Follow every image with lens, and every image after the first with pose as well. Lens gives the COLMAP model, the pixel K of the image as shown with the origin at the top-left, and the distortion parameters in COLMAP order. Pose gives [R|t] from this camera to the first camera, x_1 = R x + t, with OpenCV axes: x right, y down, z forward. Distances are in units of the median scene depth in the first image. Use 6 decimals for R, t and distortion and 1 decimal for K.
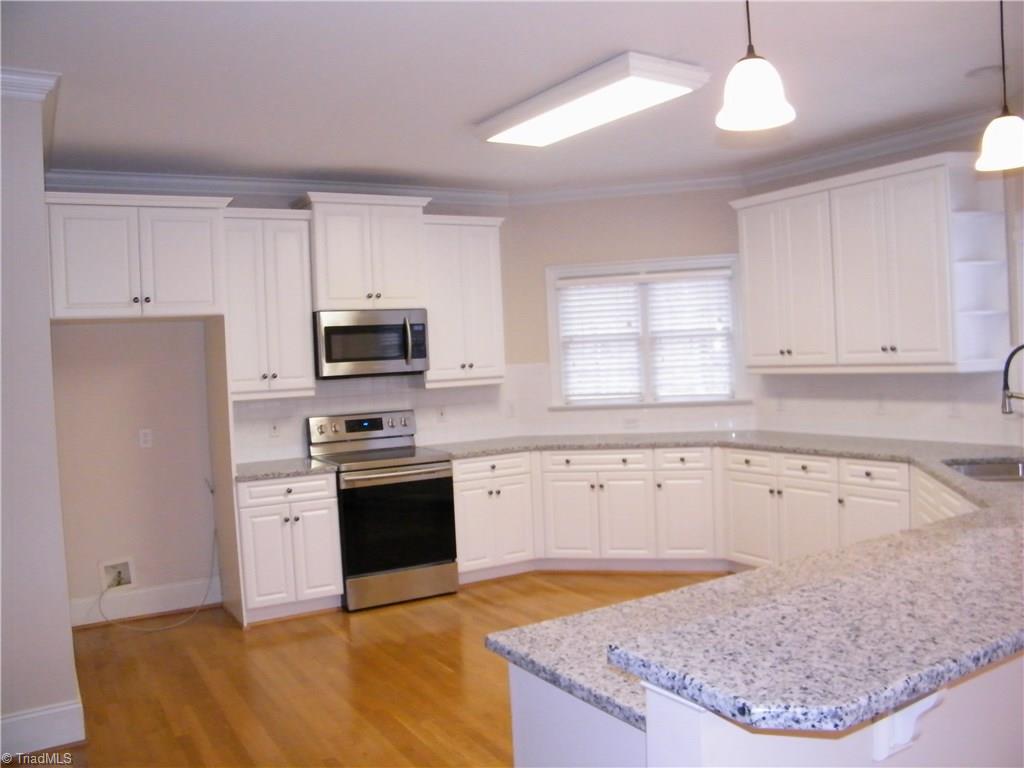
lens RADIAL K [[860.9, 0, 512.0], [0, 860.9, 384.0], [0, 0, 1]] dist [-0.201294, 0.194667]
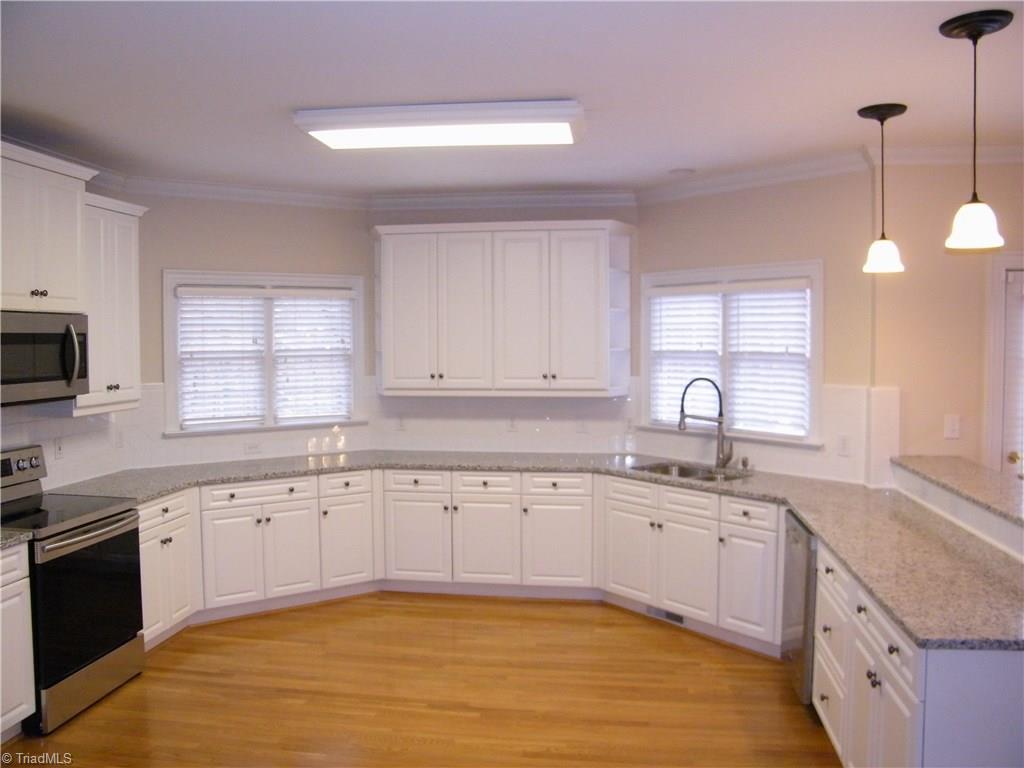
lens RADIAL K [[860.9, 0, 512.0], [0, 860.9, 384.0], [0, 0, 1]] dist [-0.201294, 0.194667]
pose [[0.625232, 0.004237, 0.780428, -0.441447], [-0.000183, 0.999986, -0.005282, -0.021131], [-0.780439, 0.003159, 0.625224, 0.238290]]
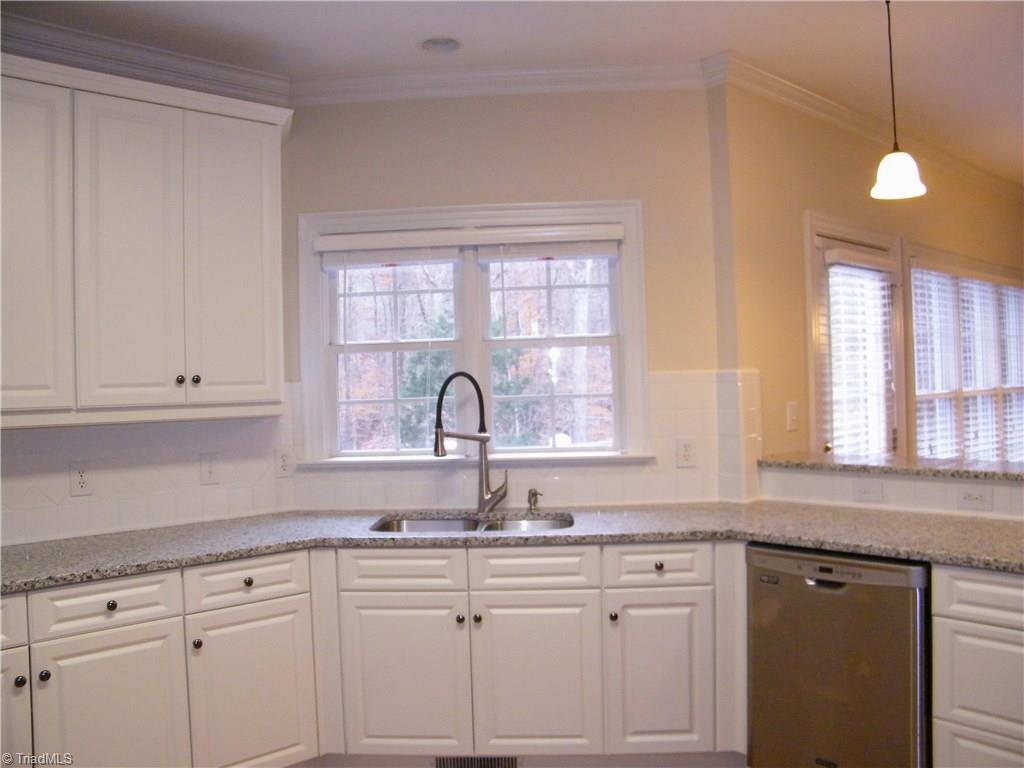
lens RADIAL K [[860.9, 0, 512.0], [0, 860.9, 384.0], [0, 0, 1]] dist [-0.201294, 0.194667]
pose [[-0.196013, 0.048370, 0.979408, -0.172540], [0.066369, 0.997147, -0.035963, -0.000911], [-0.978353, 0.057953, -0.198664, 0.746123]]
